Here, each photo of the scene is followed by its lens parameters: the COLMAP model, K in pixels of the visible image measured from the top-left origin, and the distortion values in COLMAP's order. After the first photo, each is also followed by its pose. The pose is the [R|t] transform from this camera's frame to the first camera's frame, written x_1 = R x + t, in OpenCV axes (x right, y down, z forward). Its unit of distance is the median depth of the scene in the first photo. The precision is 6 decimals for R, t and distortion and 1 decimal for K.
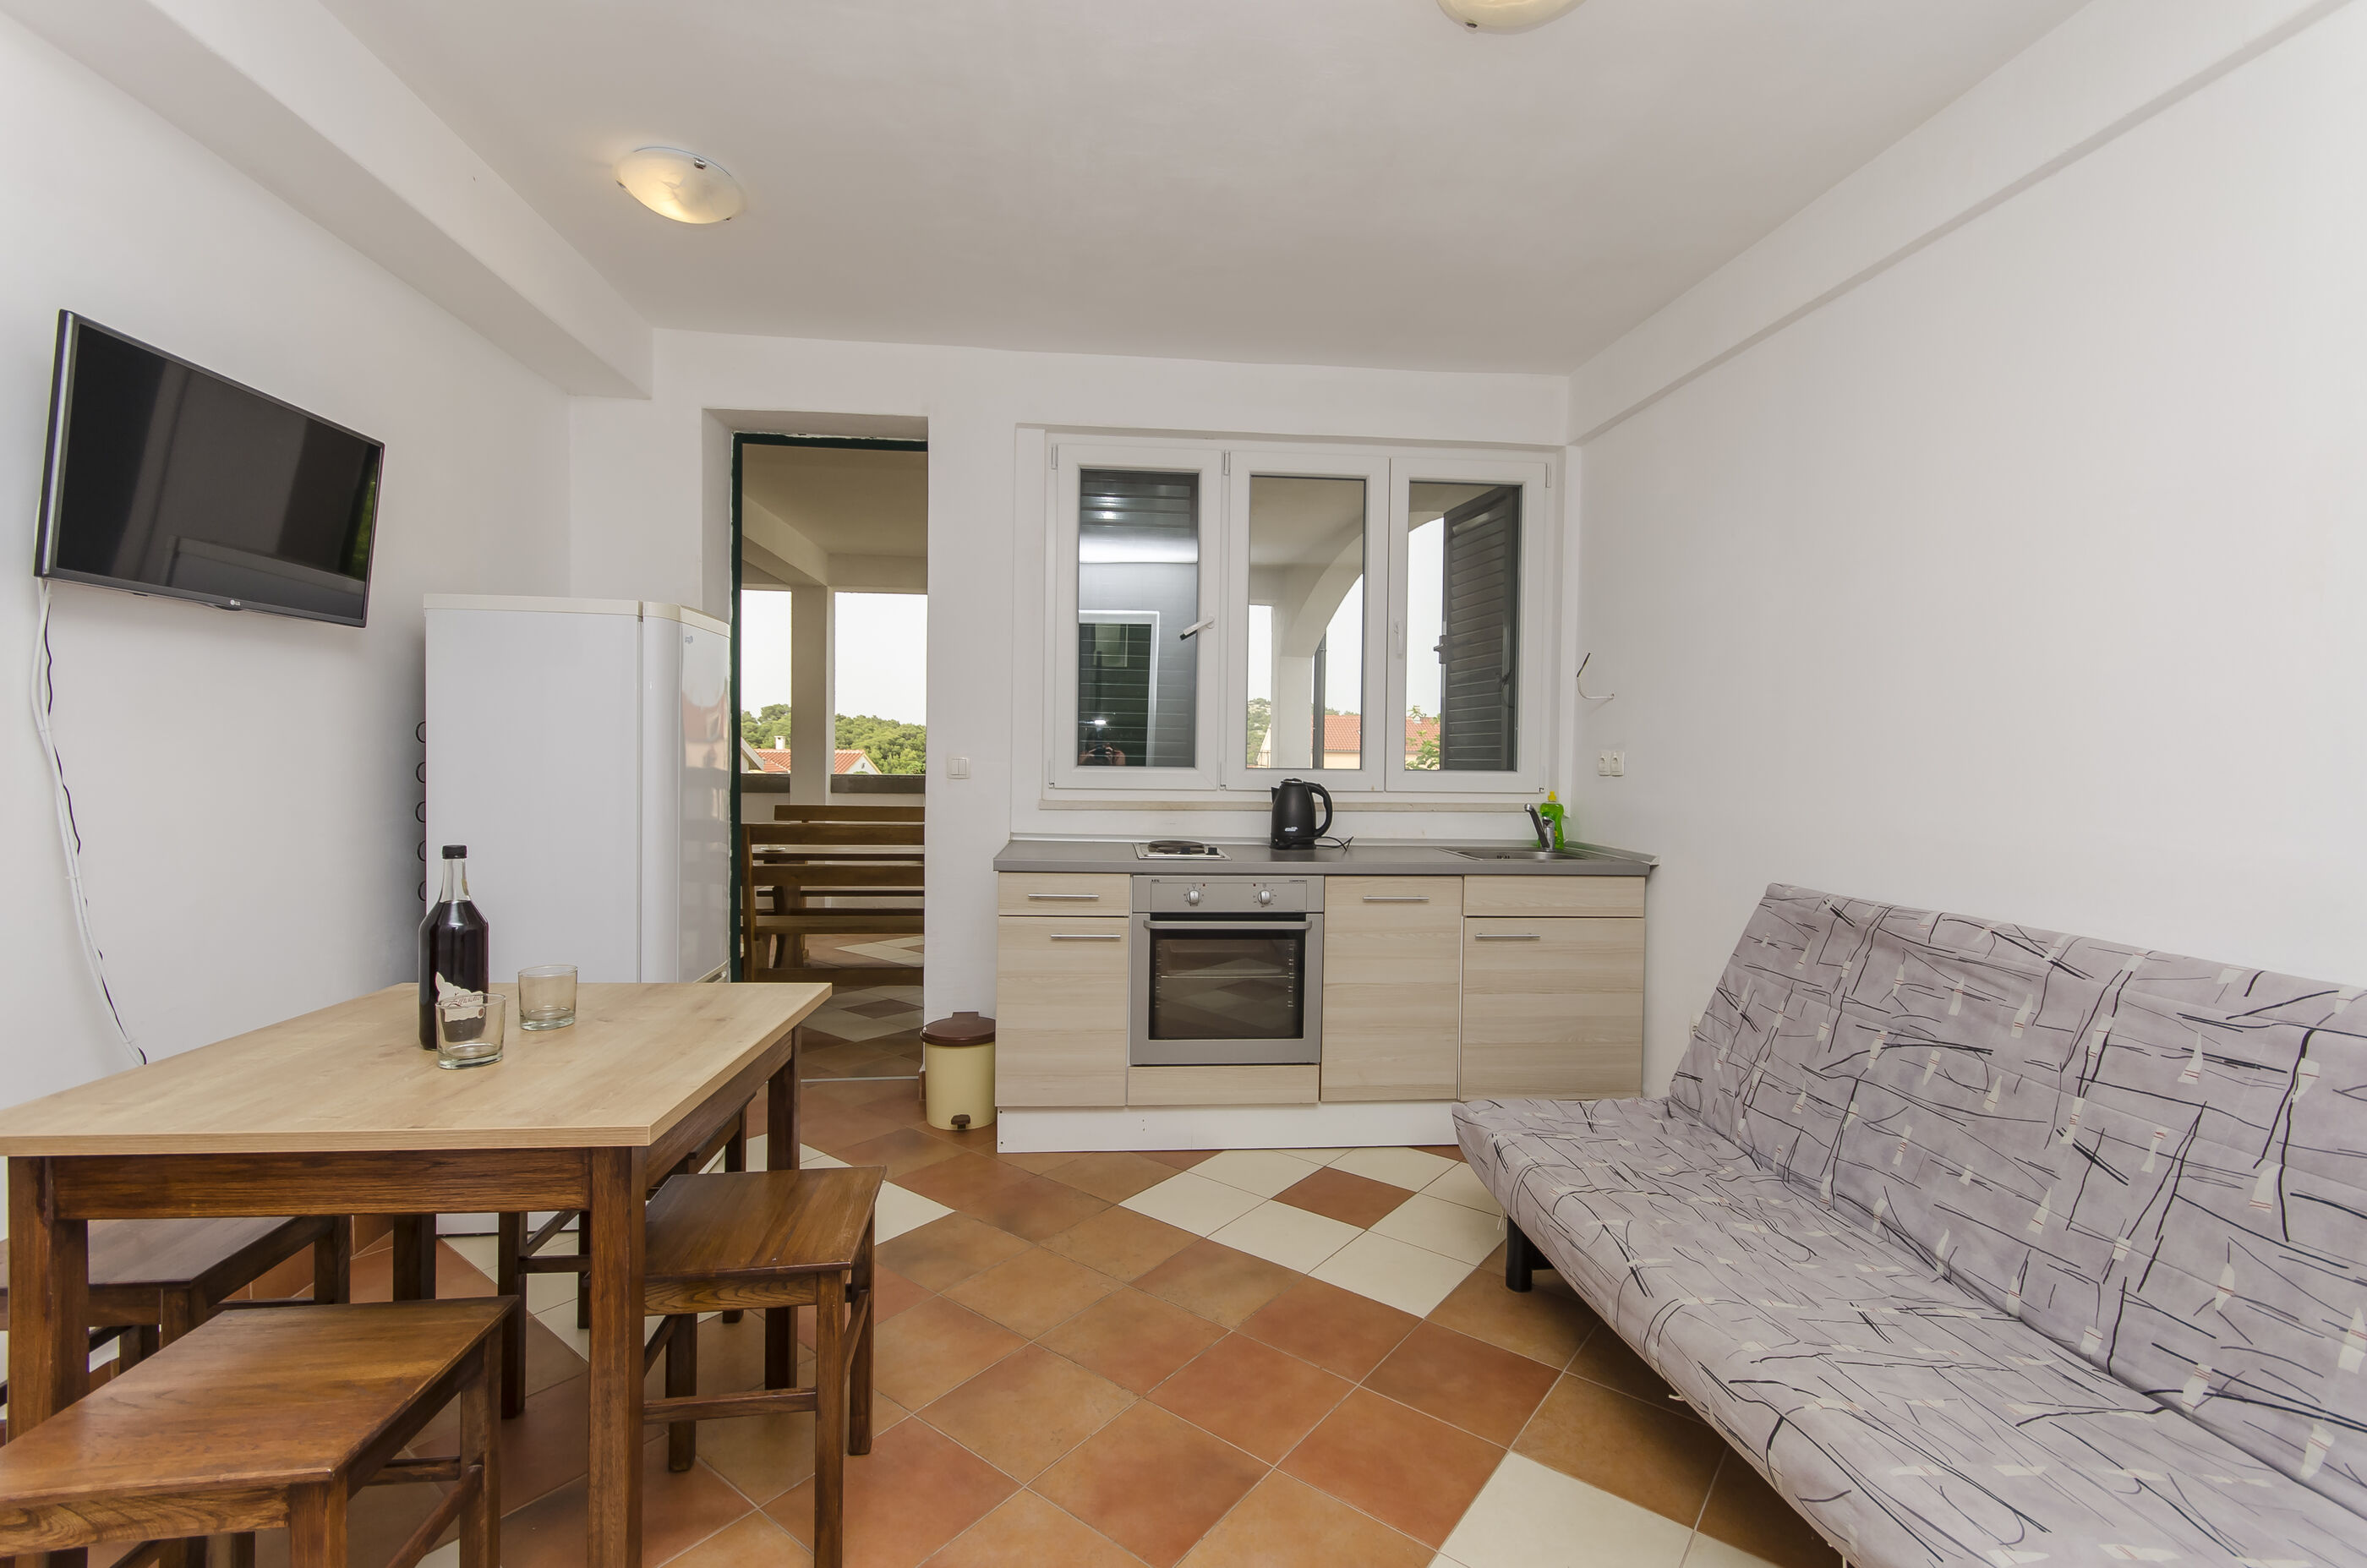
lens RADIAL K [[1022.8, 0, 1179.8], [0, 1022.8, 790.4], [0, 0, 1]] dist [0.008433, 0.000561]
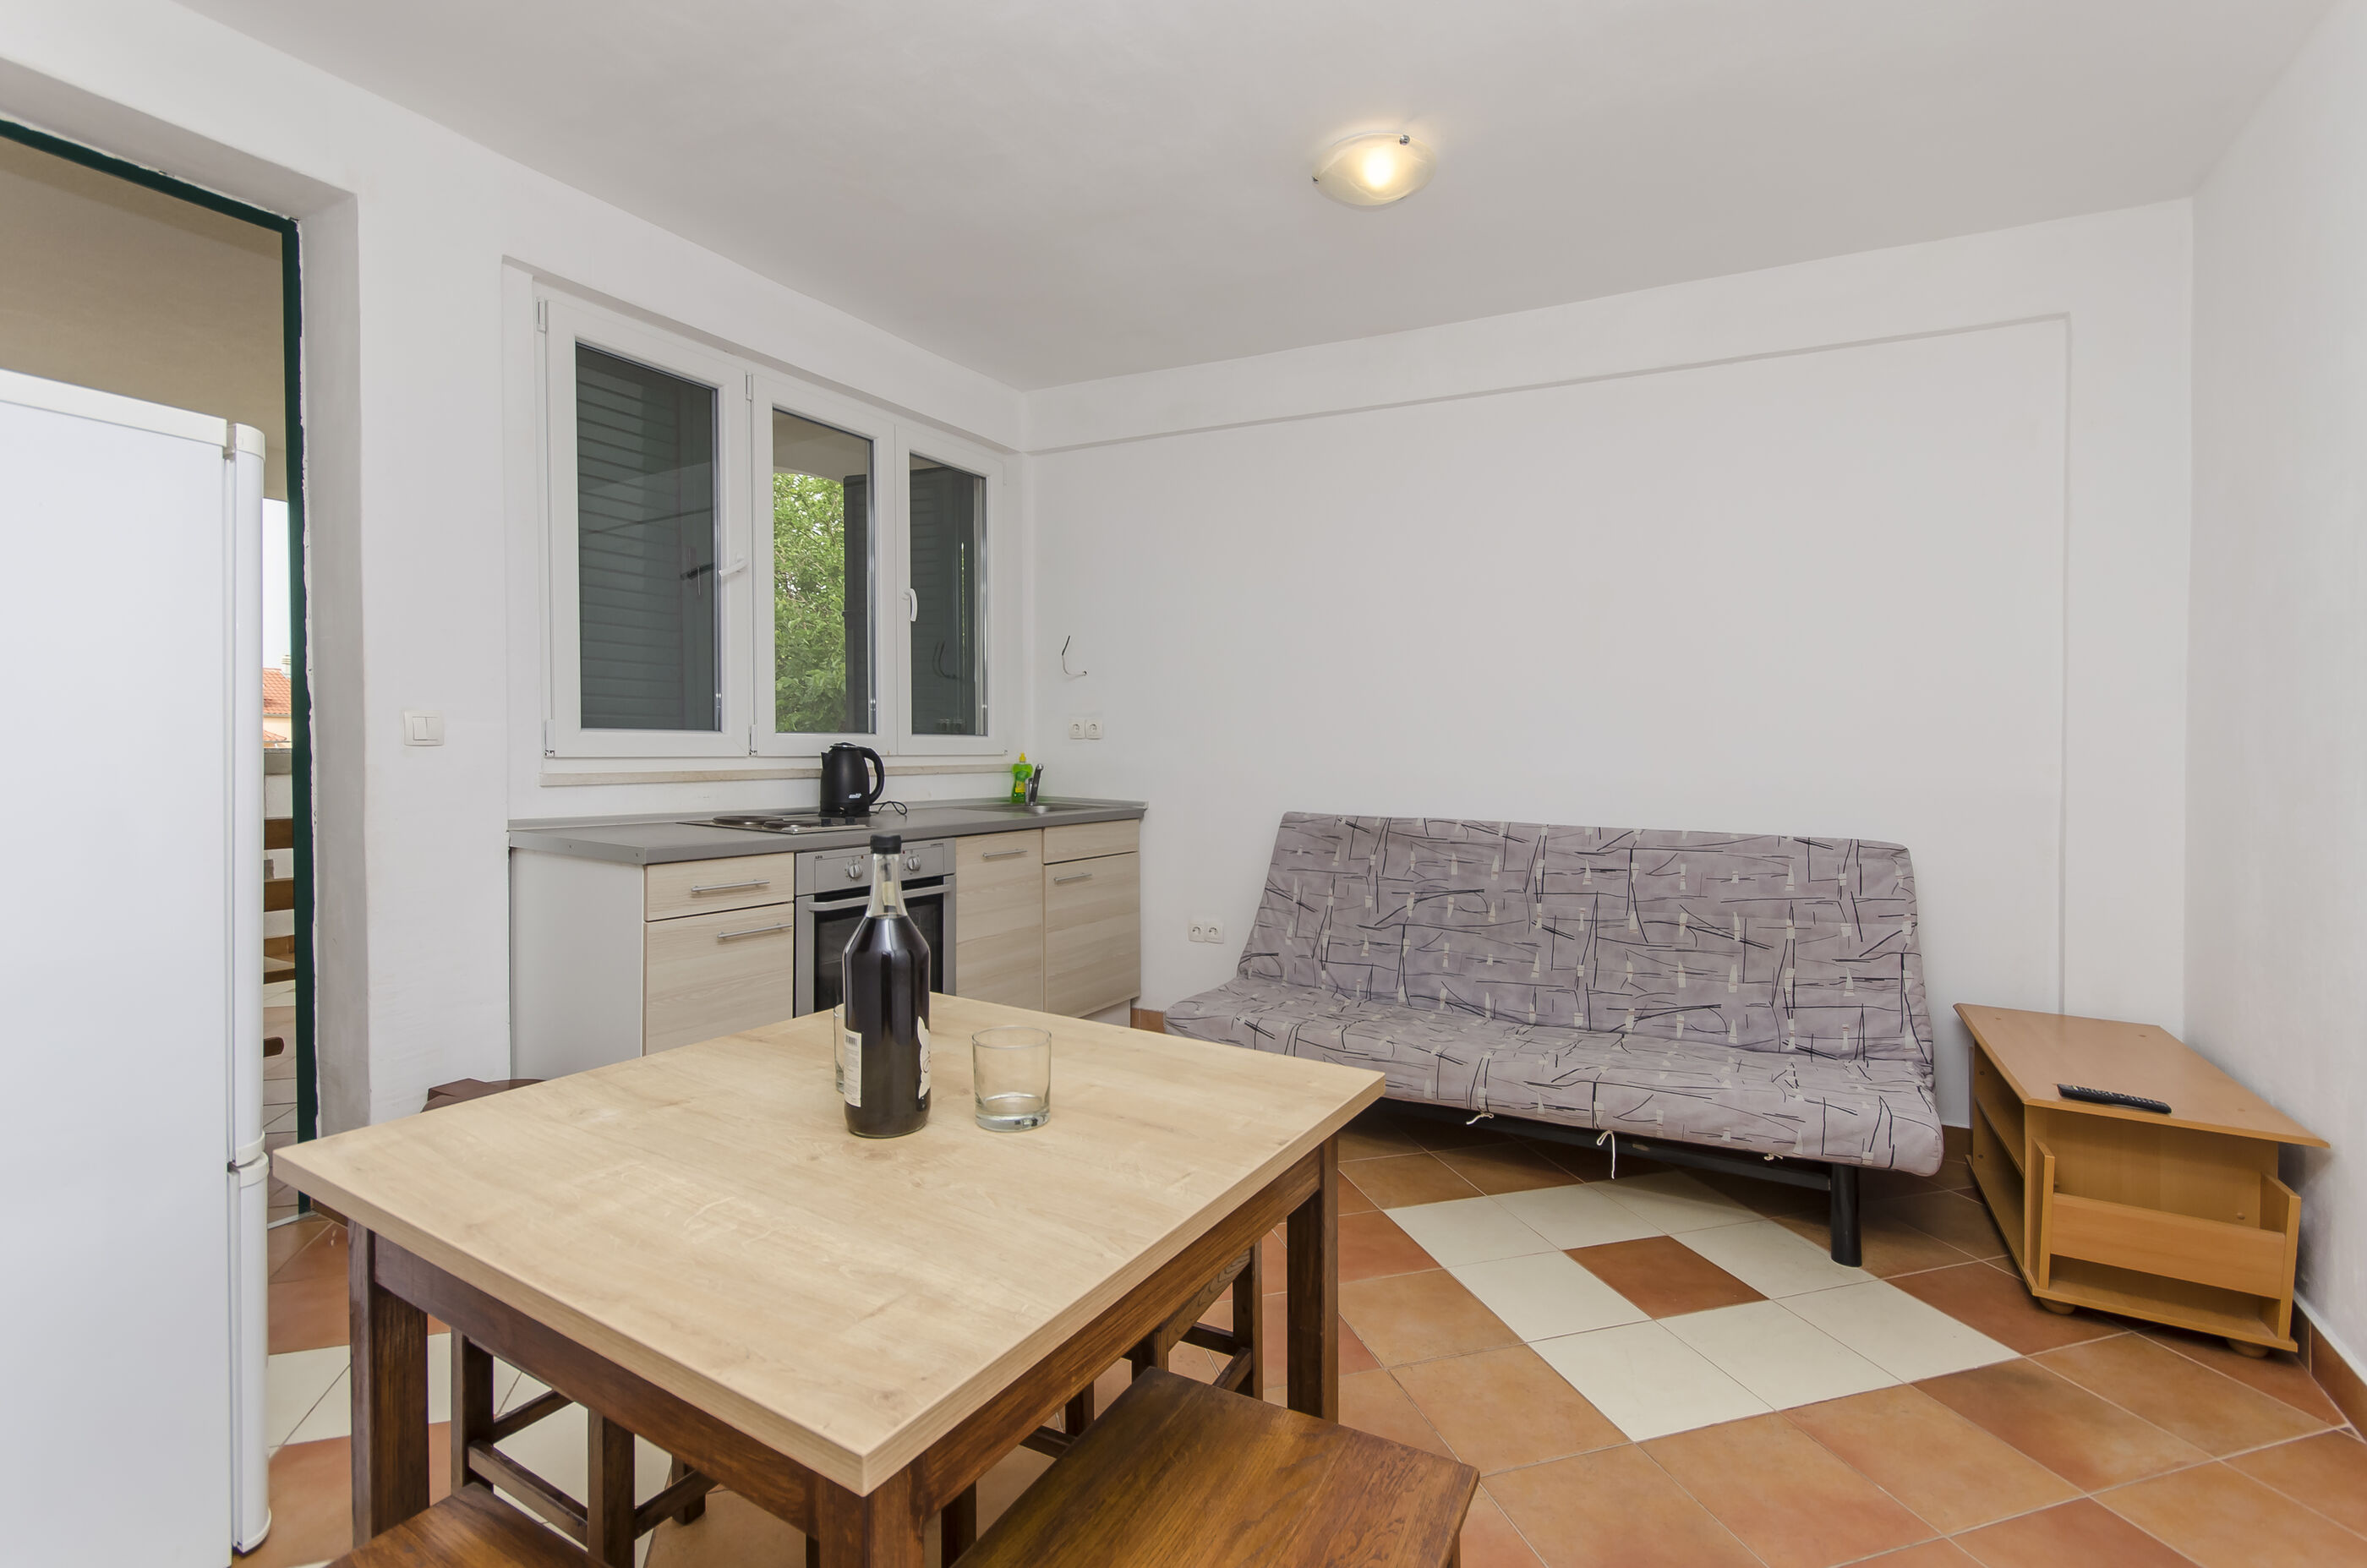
lens RADIAL K [[1022.8, 0, 1215.1], [0, 1022.8, 742.0], [0, 0, 1]] dist [0.008433, 0.000561]
pose [[0.577520, -0.004397, 0.816364, -0.872909], [0.016998, 0.999833, -0.006639, -0.000580], [-0.816199, 0.017711, 0.577499, 0.323707]]
